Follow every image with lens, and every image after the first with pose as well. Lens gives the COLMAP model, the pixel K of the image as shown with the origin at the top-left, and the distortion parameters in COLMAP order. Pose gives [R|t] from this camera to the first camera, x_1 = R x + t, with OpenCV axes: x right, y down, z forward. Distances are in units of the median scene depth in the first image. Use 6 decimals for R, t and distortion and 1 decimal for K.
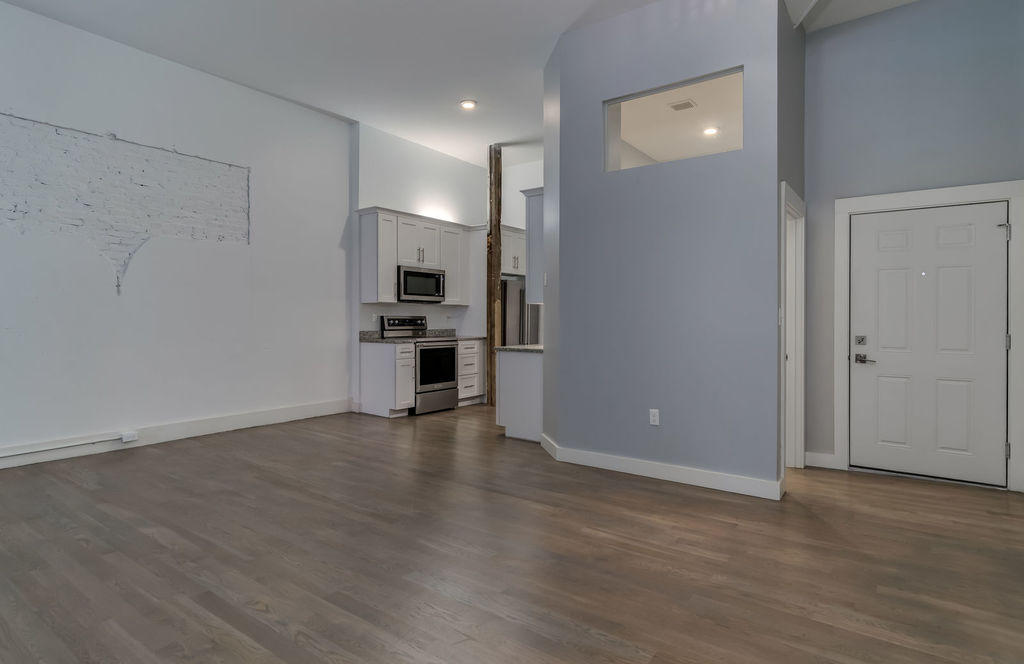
lens RADIAL K [[548.9, 0, 498.4], [0, 548.9, 318.0], [0, 0, 1]] dist [0.005583, 0.001085]
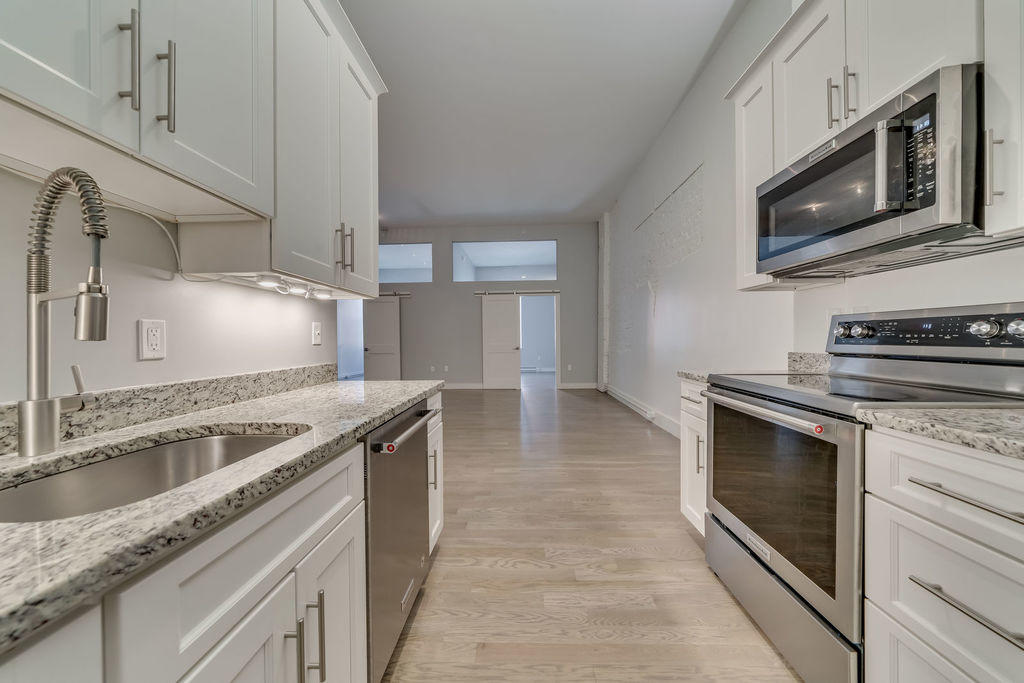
lens RADIAL K [[354.1, 0, 508.8], [0, 354.1, 340.0], [0, 0, 1]] dist [-0.000281, 0.000002]
pose [[-0.825588, 0.006965, -0.564230, 0.110183], [0.007780, 0.999969, 0.000961, 0.010770], [0.564219, -0.003596, -0.825617, 1.075696]]
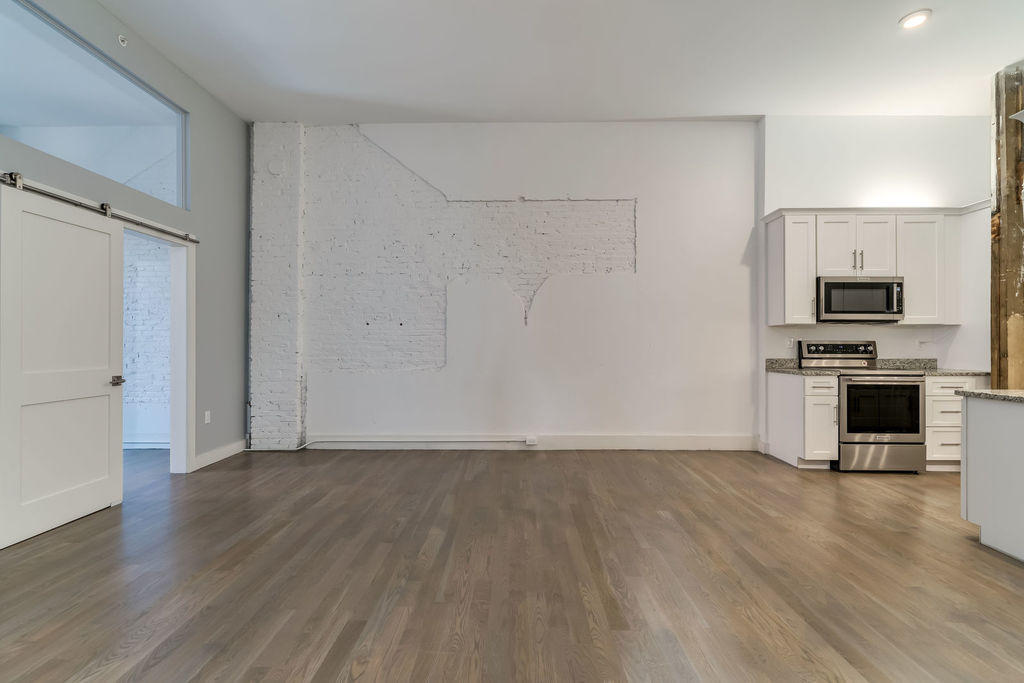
lens RADIAL K [[472.9, 0, 512.0], [0, 472.9, 341.5], [0, 0, 1]] dist [0.005252, 0.000632]
pose [[0.593419, -0.006234, -0.804869, 0.103205], [0.001673, 0.999977, -0.006511, 0.001059], [0.804892, 0.002517, 0.593417, 0.234406]]
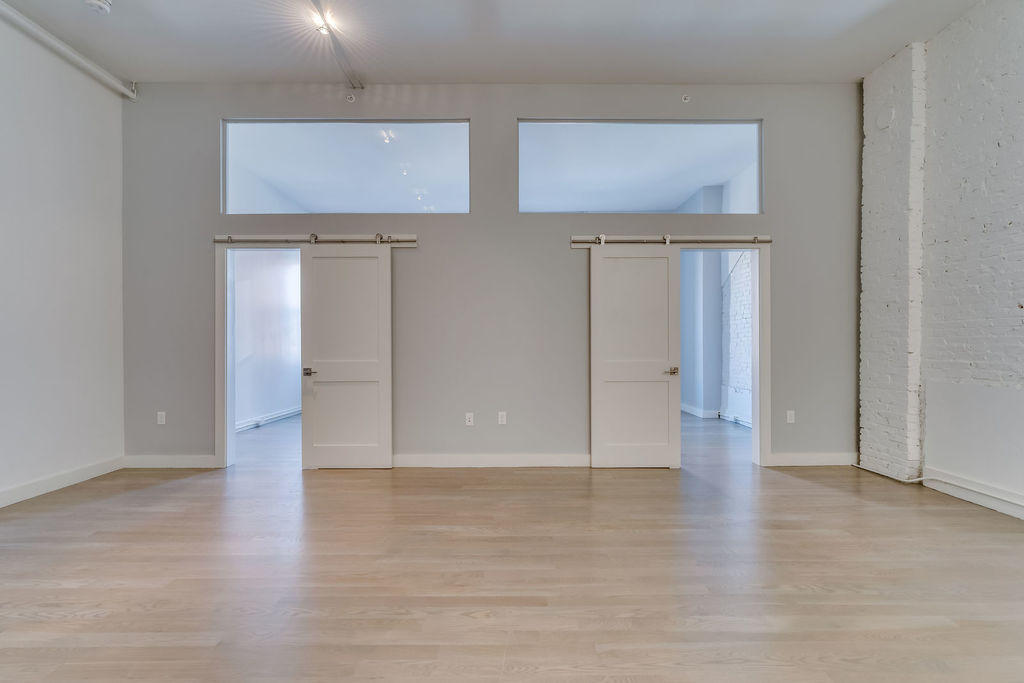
lens RADIAL K [[469.7, 0, 501.9], [0, 469.7, 343.6], [0, 0, 1]] dist [0.001045, -0.000045]
pose [[-0.794689, -0.001491, -0.607015, 0.023469], [0.000992, 0.999992, -0.003756, 0.003889], [0.607016, -0.003587, -0.794682, 0.545297]]
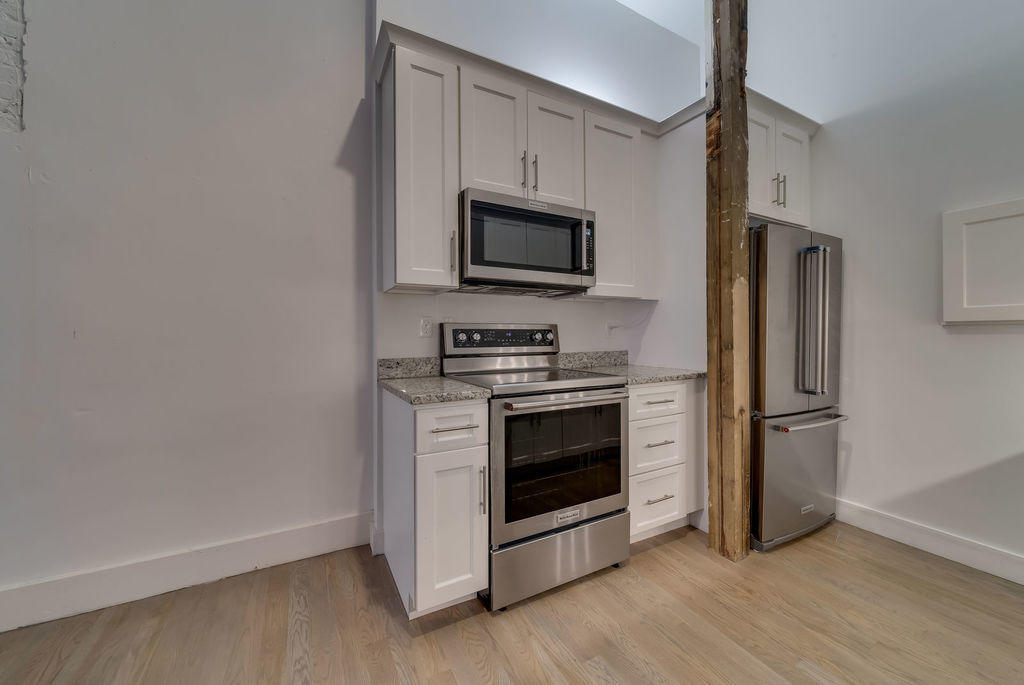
lens RADIAL K [[378.8, 0, 500.2], [0, 378.8, 334.5], [0, 0, 1]] dist [-0.003595, -0.000294]
pose [[0.903694, -0.006766, -0.428125, -0.042420], [0.007444, 0.999972, -0.000089, 0.005410], [0.428114, -0.003106, 0.903719, 0.751435]]
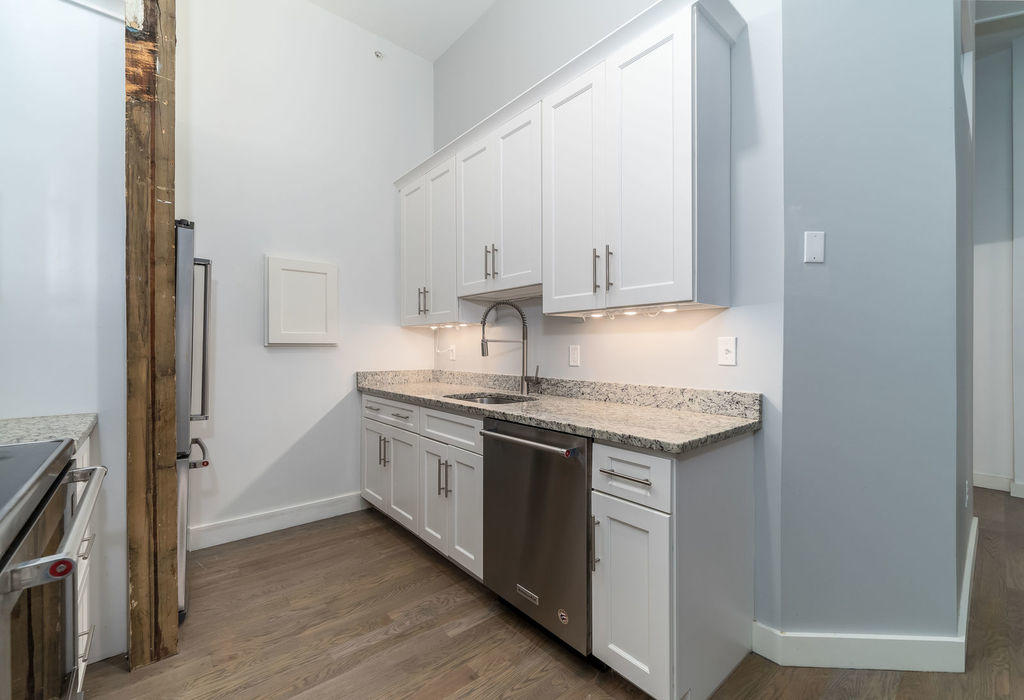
lens RADIAL K [[422.3, 0, 509.4], [0, 422.3, 347.7], [0, 0, 1]] dist [-0.002299, 0.000094]
pose [[0.220792, -0.003136, 0.975316, -0.195091], [0.001319, 0.999995, 0.002917, 0.001976], [-0.975320, 0.000643, 0.220795, 0.842256]]
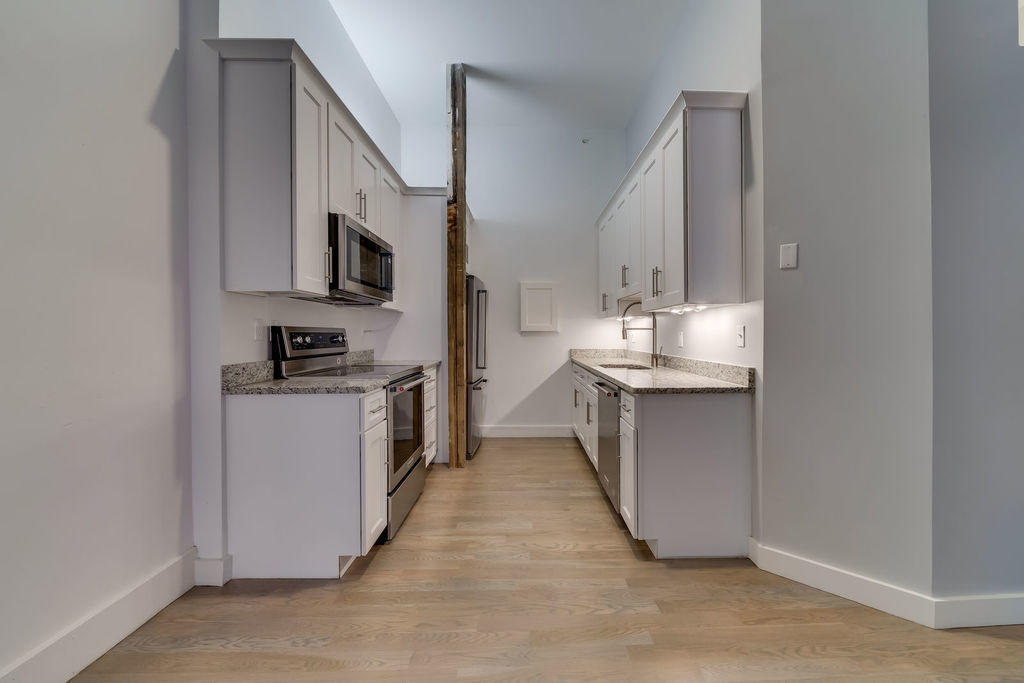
lens RADIAL K [[383.3, 0, 535.8], [0, 383.3, 335.0], [0, 0, 1]] dist [-0.002104, -0.000109]
pose [[0.777013, -0.005567, 0.629460, -0.242909], [0.003220, 0.999983, 0.004870, 0.002054], [-0.629477, -0.001757, 0.777017, 0.638382]]
